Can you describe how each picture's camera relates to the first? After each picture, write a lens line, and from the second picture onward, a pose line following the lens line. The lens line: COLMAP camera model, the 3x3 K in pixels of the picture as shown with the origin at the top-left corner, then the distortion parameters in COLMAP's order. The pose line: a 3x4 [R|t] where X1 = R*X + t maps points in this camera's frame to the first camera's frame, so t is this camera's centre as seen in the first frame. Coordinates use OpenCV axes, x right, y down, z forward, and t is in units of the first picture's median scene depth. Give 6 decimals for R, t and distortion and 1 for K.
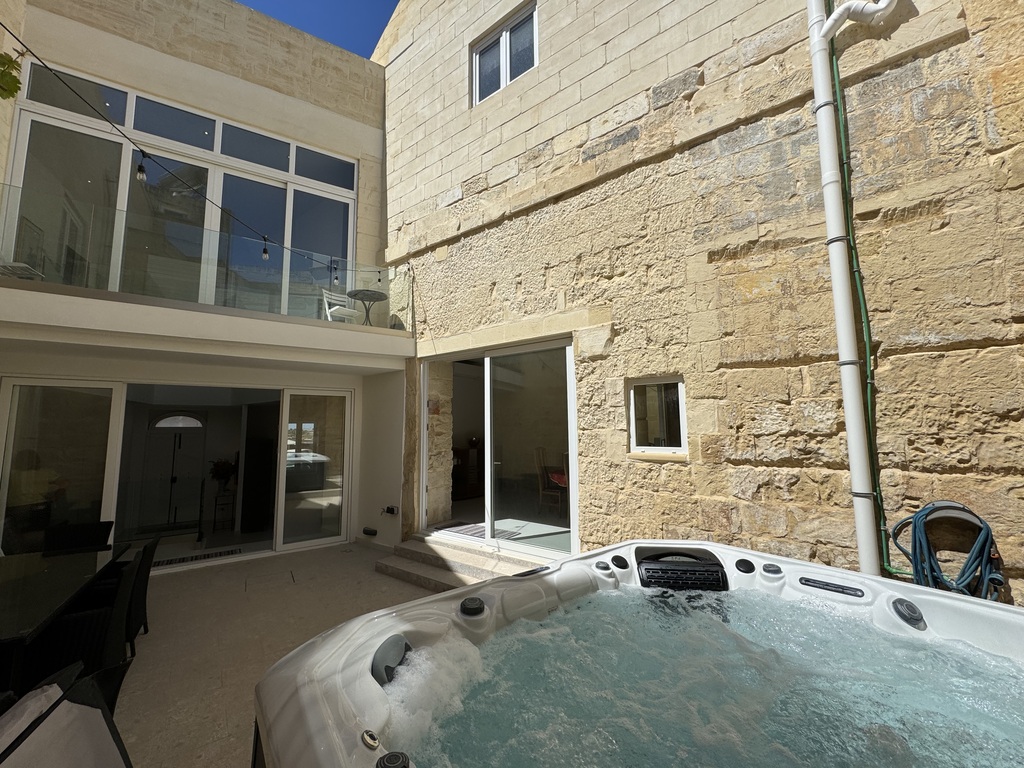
lens RADIAL K [[409.5, 0, 511.4], [0, 409.5, 383.0], [0, 0, 1]] dist [-0.001520, 0.000404]
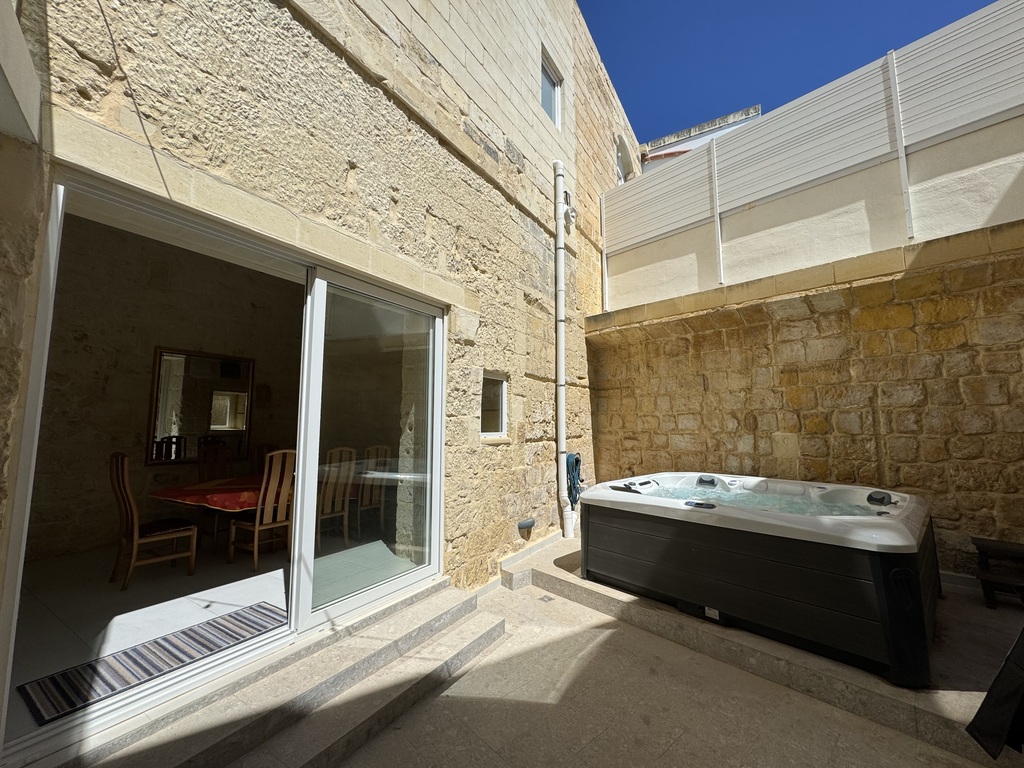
lens RADIAL K [[409.5, 0, 511.5], [0, 409.5, 383.0], [0, 0, 1]] dist [-0.001520, 0.000404]
pose [[-0.089907, 0.110927, 0.989753, -0.760138], [-0.106330, 0.987029, -0.120281, 0.140319], [-0.990258, -0.116054, -0.076946, 0.974749]]
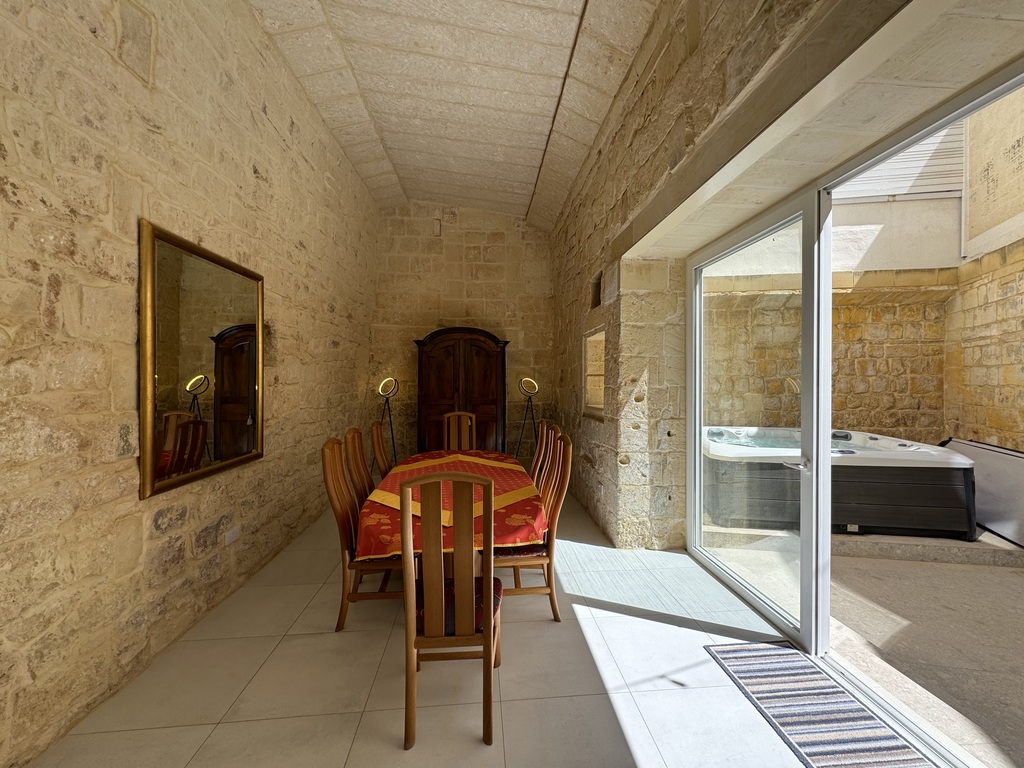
lens RADIAL K [[409.5, 0, 512.6], [0, 409.5, 383.8], [0, 0, 1]] dist [-0.001520, 0.000404]
pose [[-0.669152, 0.004701, 0.743111, -0.194290], [-0.072511, 0.994795, -0.071587, 0.202884], [-0.739580, -0.101786, -0.665328, 1.861799]]
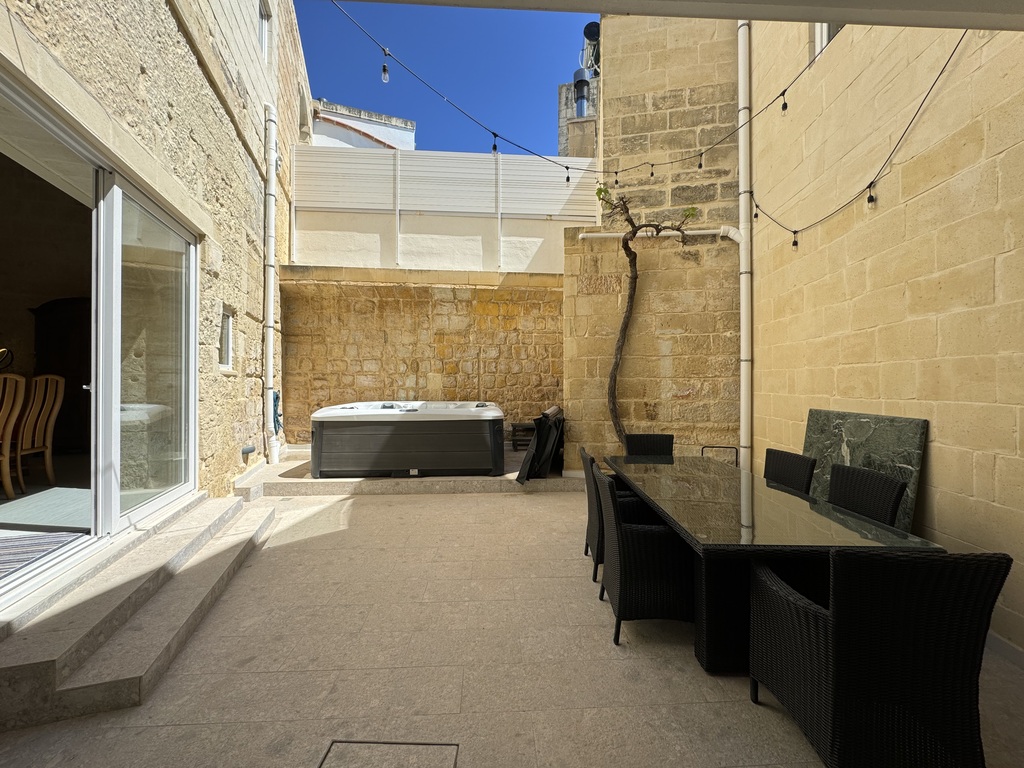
lens RADIAL K [[409.5, 0, 512.5], [0, 409.5, 383.1], [0, 0, 1]] dist [-0.001520, 0.000404]
pose [[-0.831439, 0.007844, 0.555561, -0.962156], [-0.056162, 0.993593, -0.098080, 0.262471], [-0.552771, -0.112749, -0.825671, 1.412552]]
